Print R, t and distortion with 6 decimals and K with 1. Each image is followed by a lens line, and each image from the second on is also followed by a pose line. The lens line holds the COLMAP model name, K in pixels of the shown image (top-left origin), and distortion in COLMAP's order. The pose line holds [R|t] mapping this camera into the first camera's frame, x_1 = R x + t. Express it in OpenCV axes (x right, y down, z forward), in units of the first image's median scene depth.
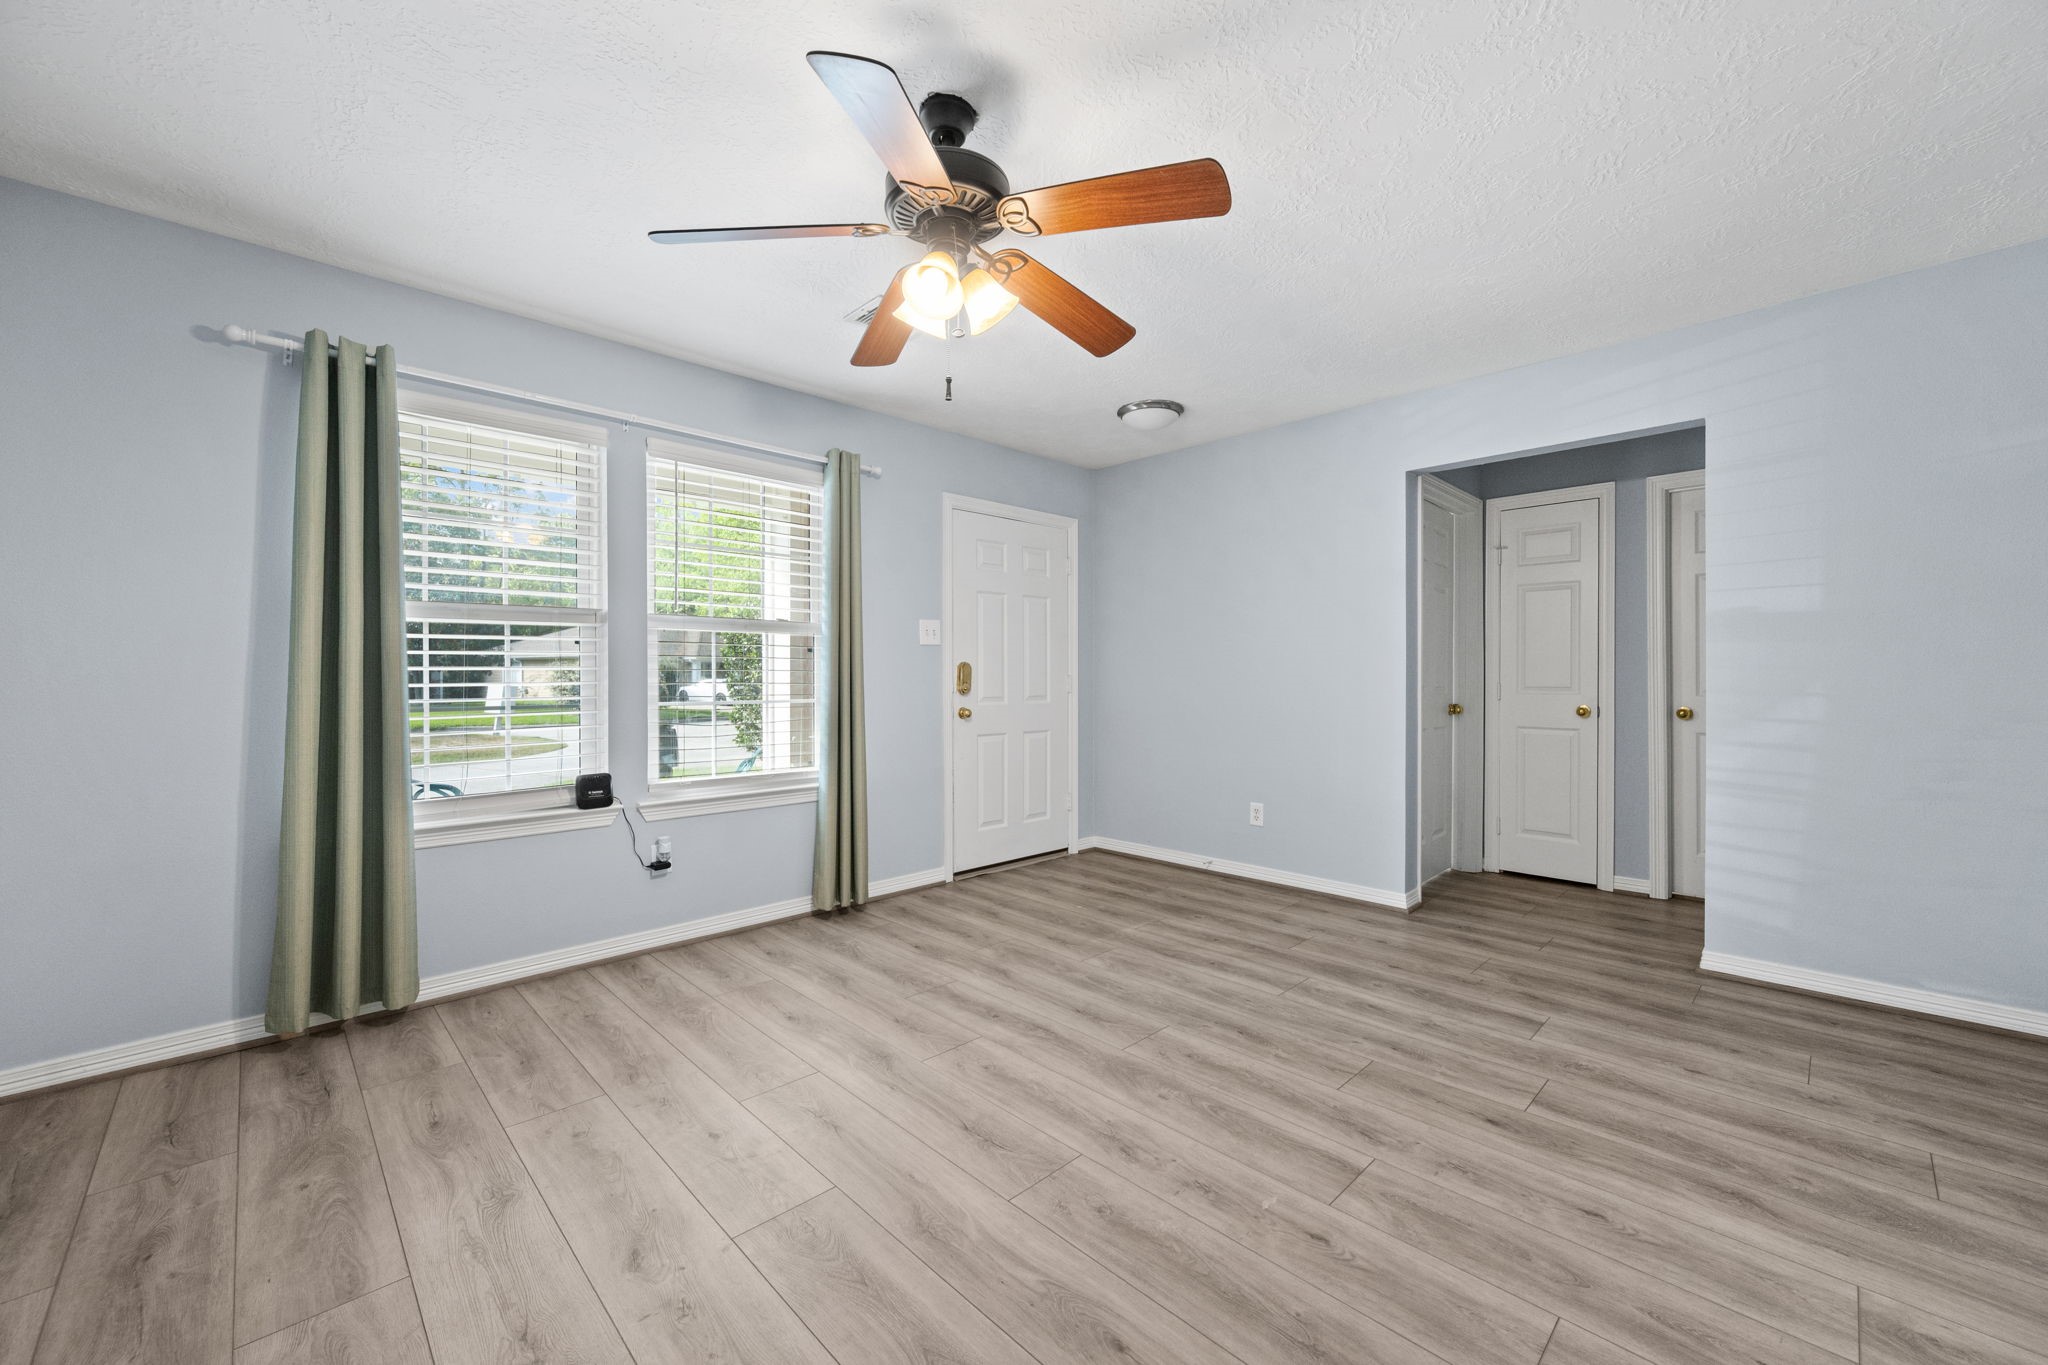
lens RADIAL K [[801.3, 0, 1026.3], [0, 801.3, 670.7], [0, 0, 1]] dist [0.000364, 0.000128]
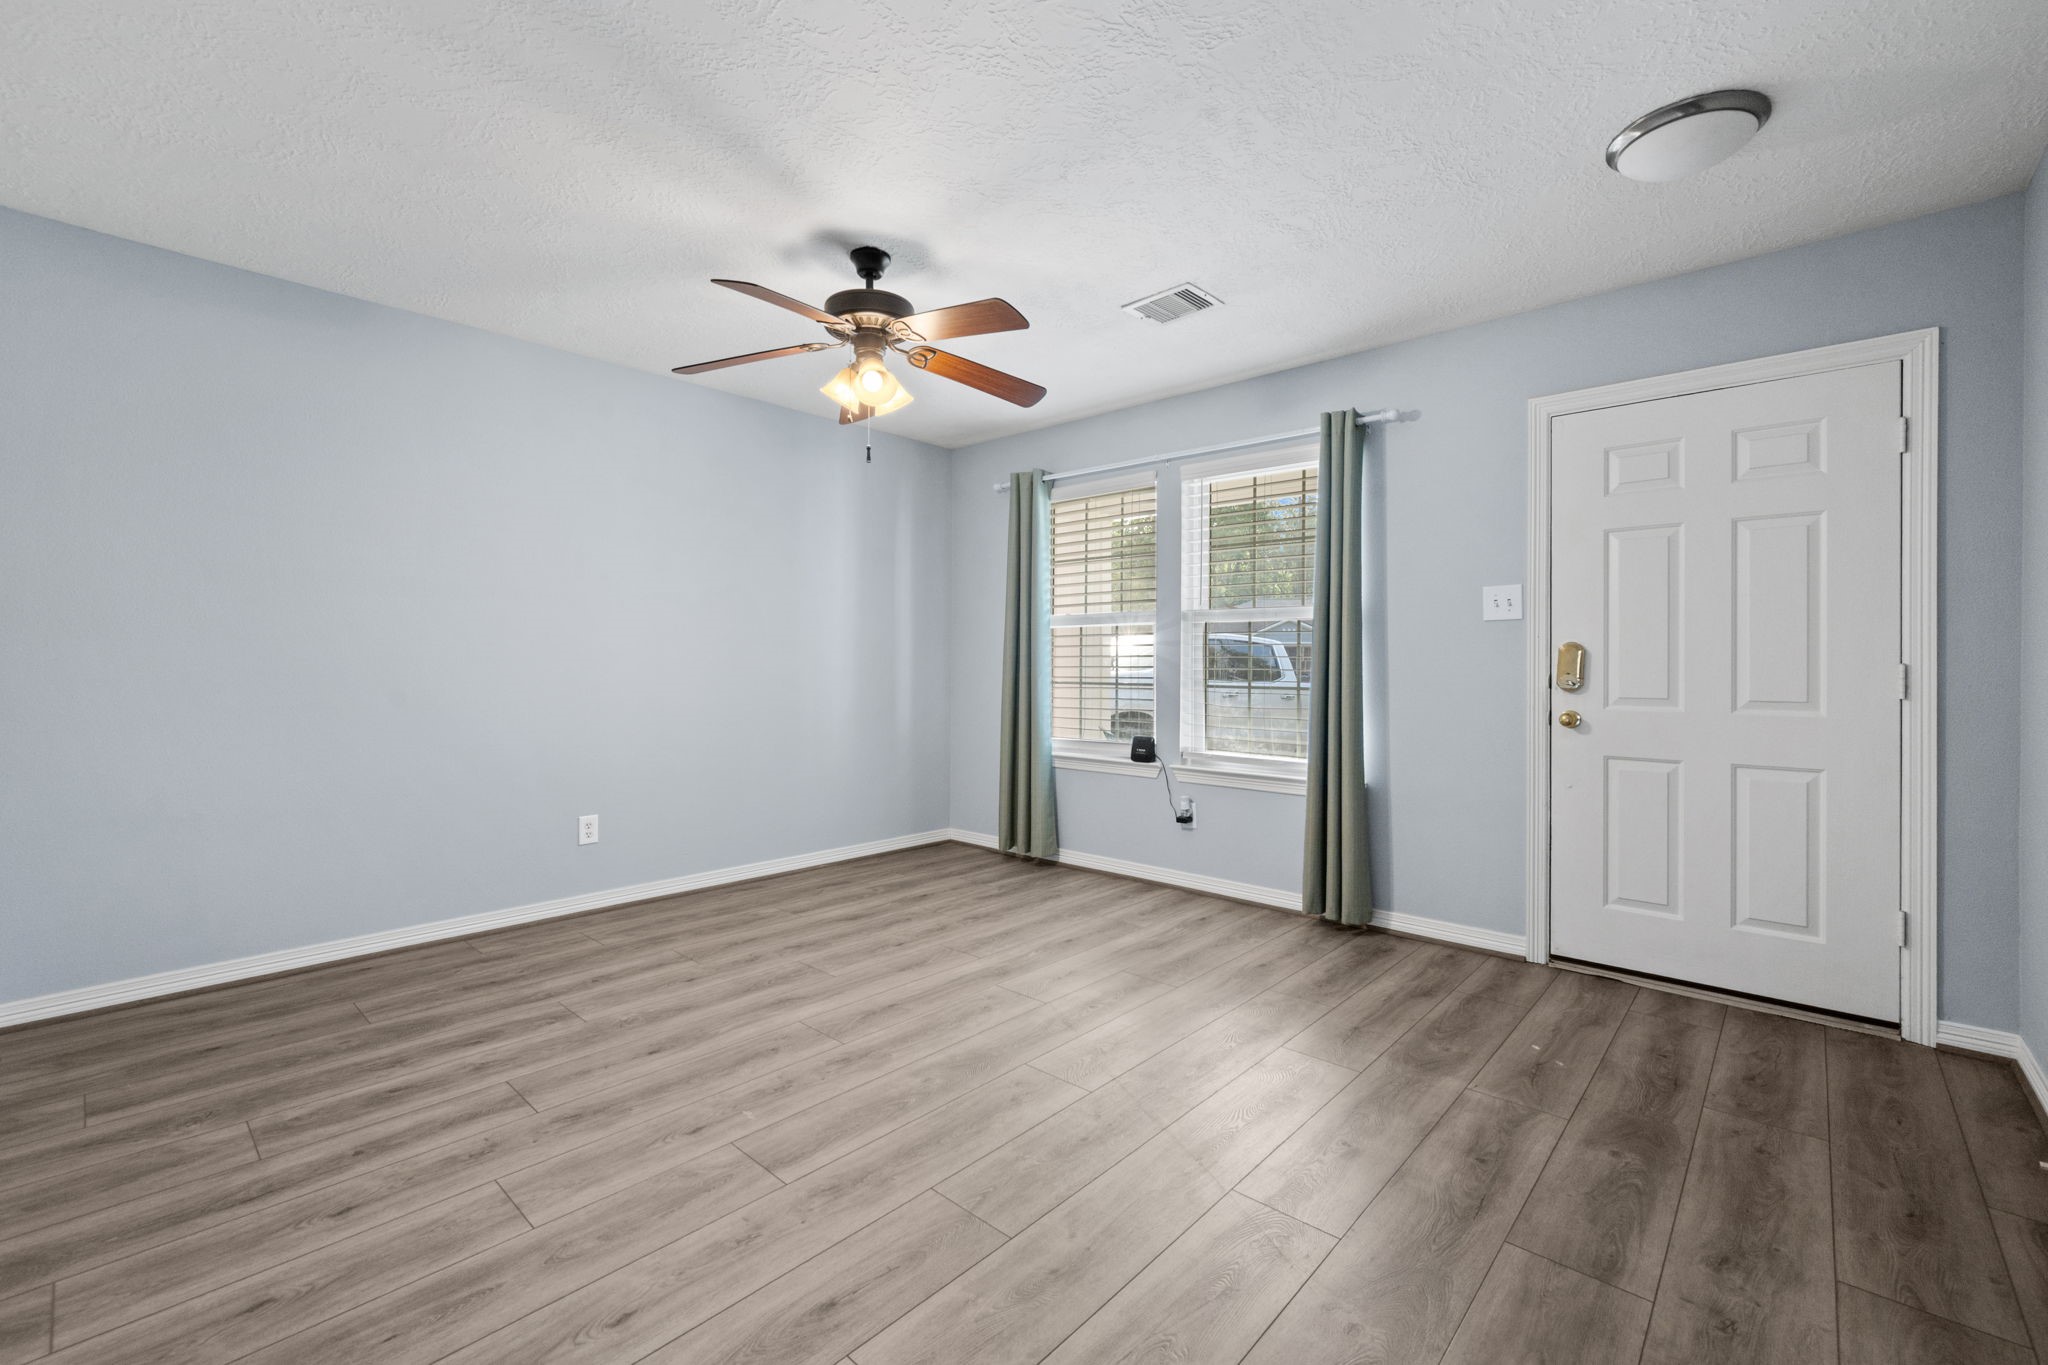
lens RADIAL K [[856.9, 0, 1027.1], [0, 856.9, 656.3], [0, 0, 1]] dist [0.001924, -0.000261]
pose [[0.061591, -0.005320, -0.998087, 0.783582], [0.003252, 0.999982, -0.005129, 0.003468], [0.998096, -0.002930, 0.061607, 0.661862]]
